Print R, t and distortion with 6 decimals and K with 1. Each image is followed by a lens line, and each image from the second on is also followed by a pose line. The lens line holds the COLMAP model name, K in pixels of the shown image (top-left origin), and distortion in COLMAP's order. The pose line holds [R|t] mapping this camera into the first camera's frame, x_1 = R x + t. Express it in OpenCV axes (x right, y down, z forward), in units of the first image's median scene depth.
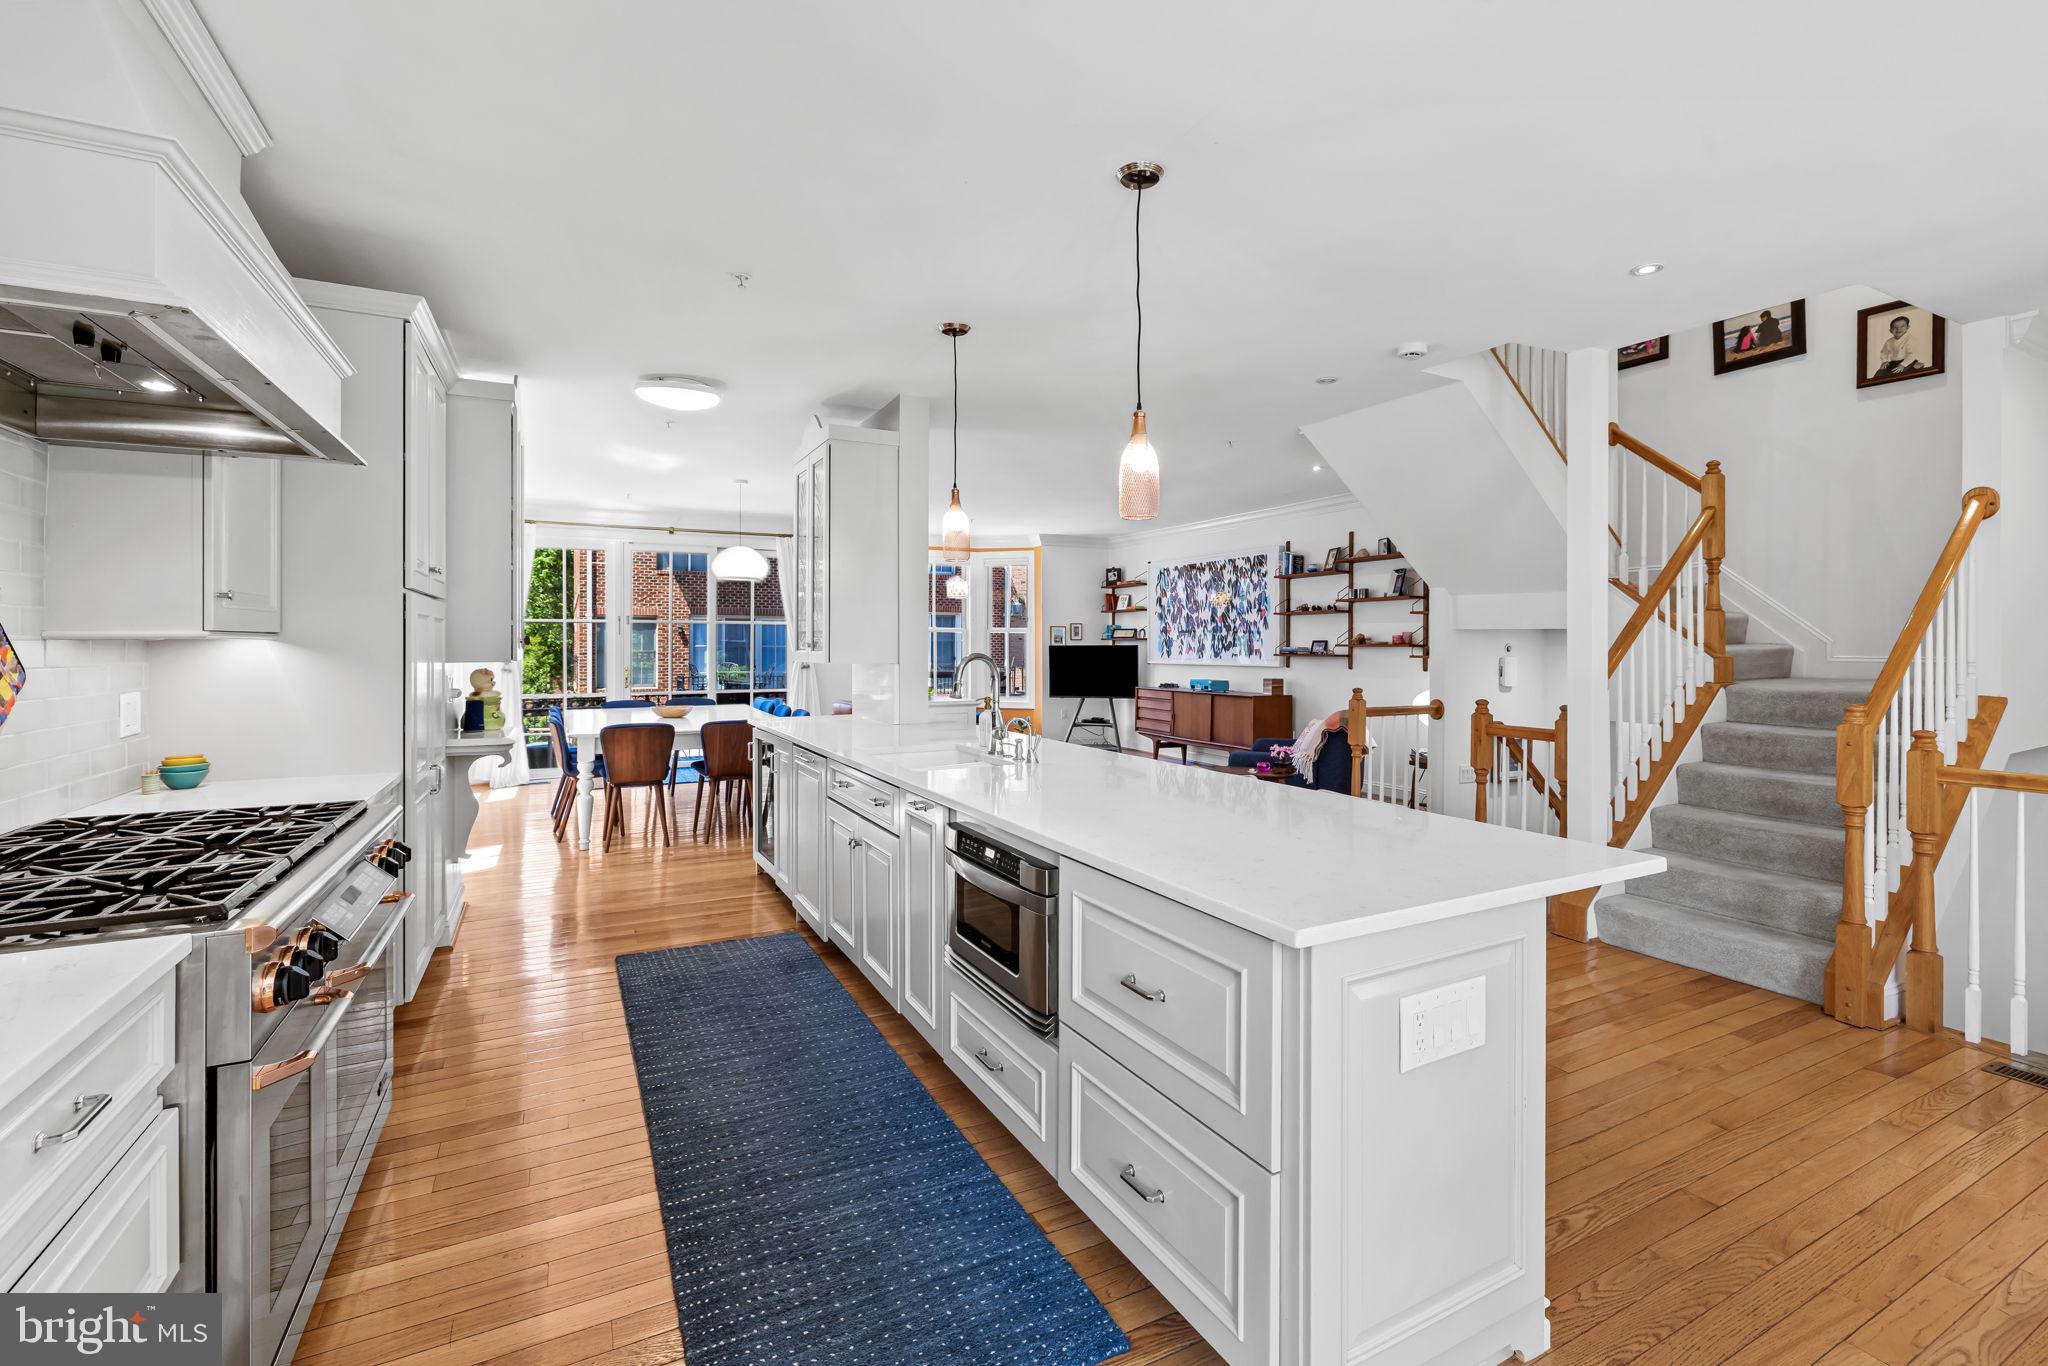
lens RADIAL K [[917.3, 0, 1034.4], [0, 917.3, 640.7], [0, 0, 1]] dist [-0.002281, -0.000249]
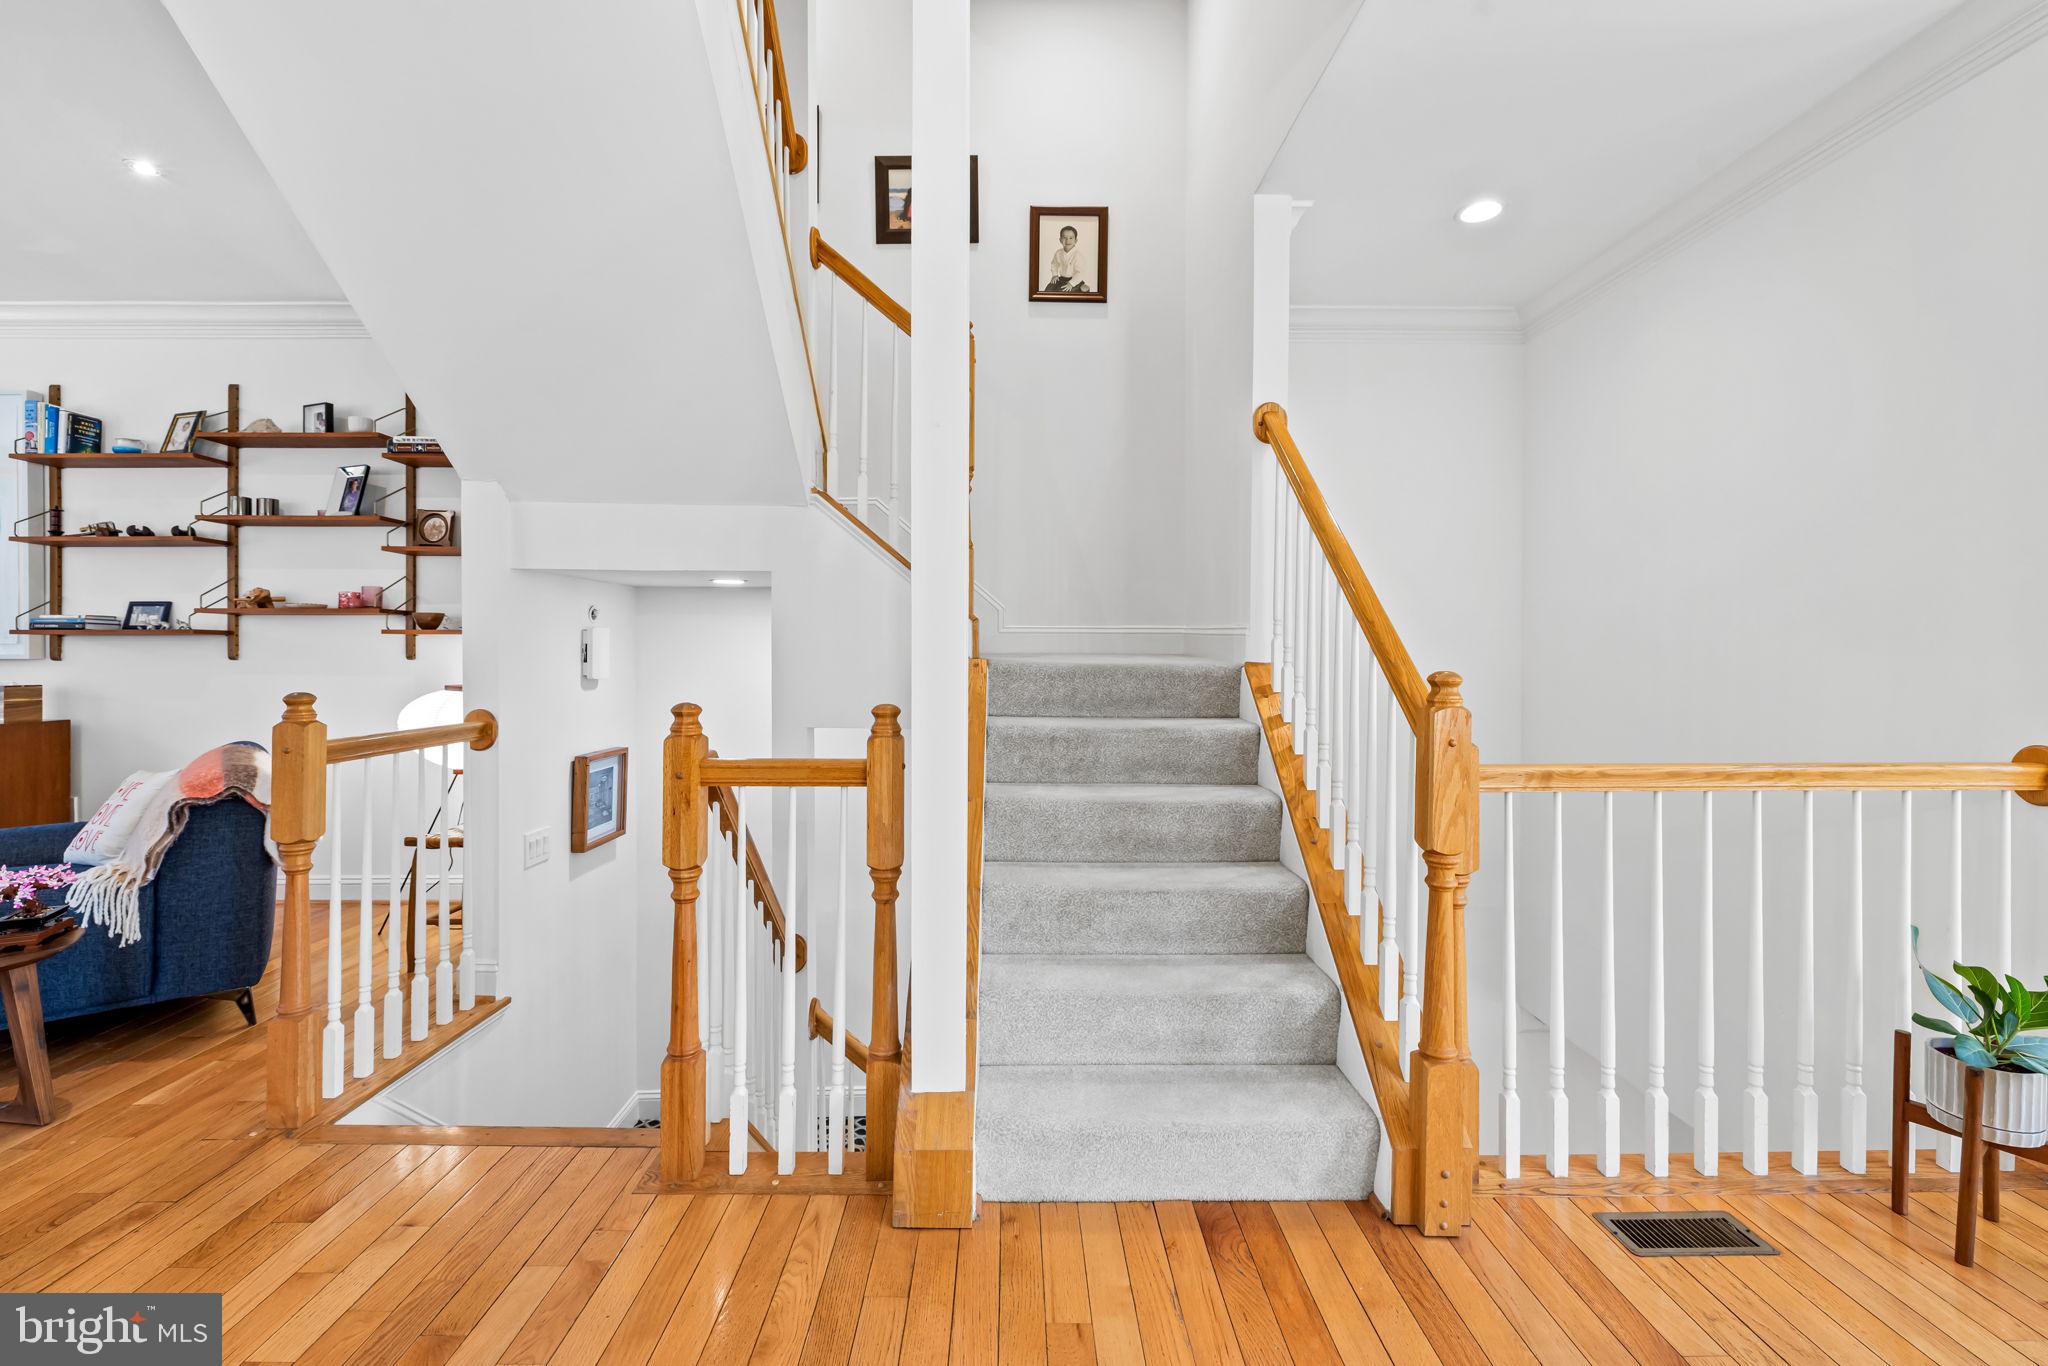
lens RADIAL K [[888.2, 0, 1021.0], [0, 888.2, 657.6], [0, 0, 1]] dist [-0.001382, -0.000348]
pose [[0.462362, -0.010320, 0.886631, 0.117265], [-0.003621, 0.999902, 0.013526, 0.022184], [-0.886684, -0.009464, 0.462279, 0.404700]]
